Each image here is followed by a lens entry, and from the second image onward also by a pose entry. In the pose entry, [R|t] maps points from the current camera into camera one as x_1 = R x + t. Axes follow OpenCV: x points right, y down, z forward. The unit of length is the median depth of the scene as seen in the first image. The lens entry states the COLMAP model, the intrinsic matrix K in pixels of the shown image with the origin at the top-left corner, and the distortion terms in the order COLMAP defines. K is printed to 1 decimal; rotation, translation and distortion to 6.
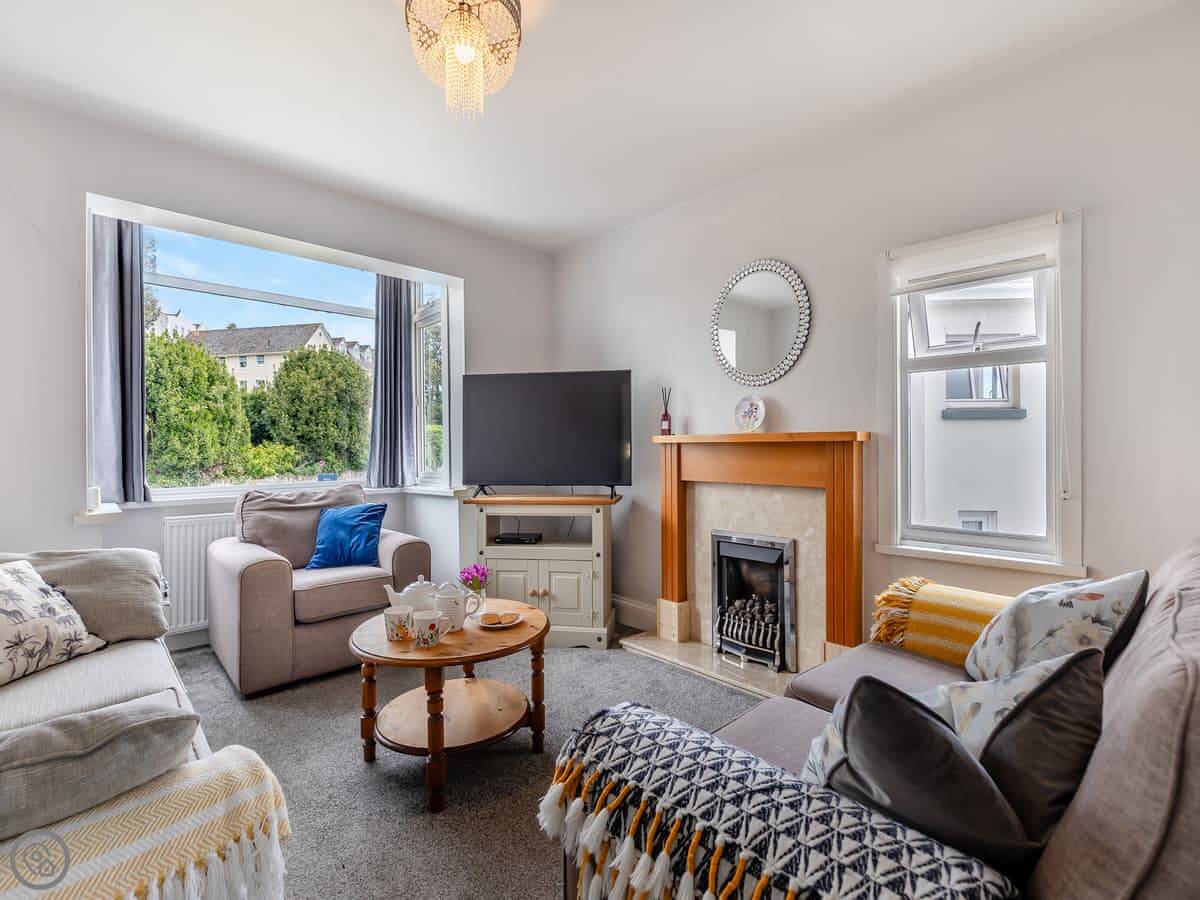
lens RADIAL K [[542.2, 0, 600.0], [0, 542.2, 450.0], [0, 0, 1]] dist [0.003349, -0.005371]
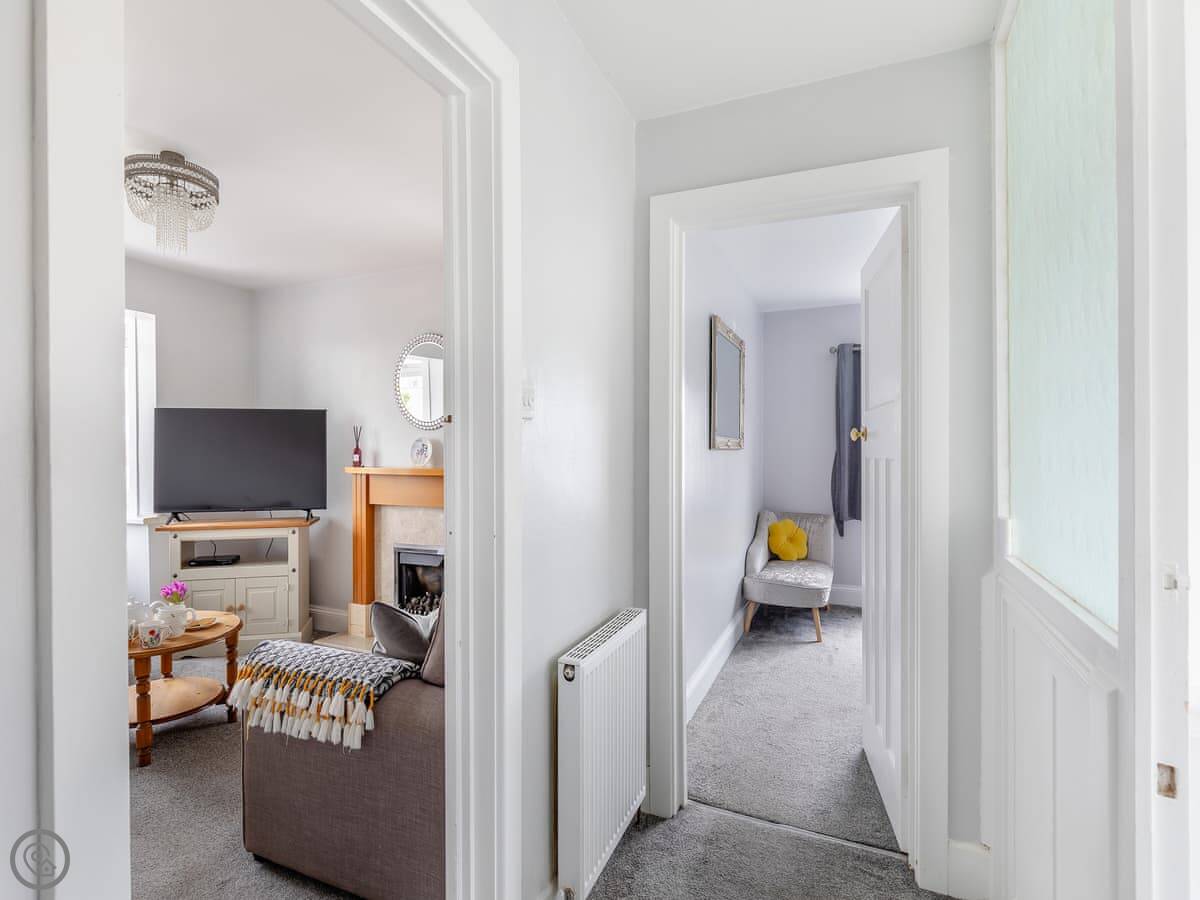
lens RADIAL K [[620.4, 0, 591.0], [0, 620.4, 448.3], [0, 0, 1]] dist [-0.001362, -0.010870]
pose [[0.921838, 0.004937, 0.387544, 0.071721], [-0.004026, 0.999987, -0.003164, -0.069299], [-0.387555, 0.001357, 0.921846, -0.494247]]
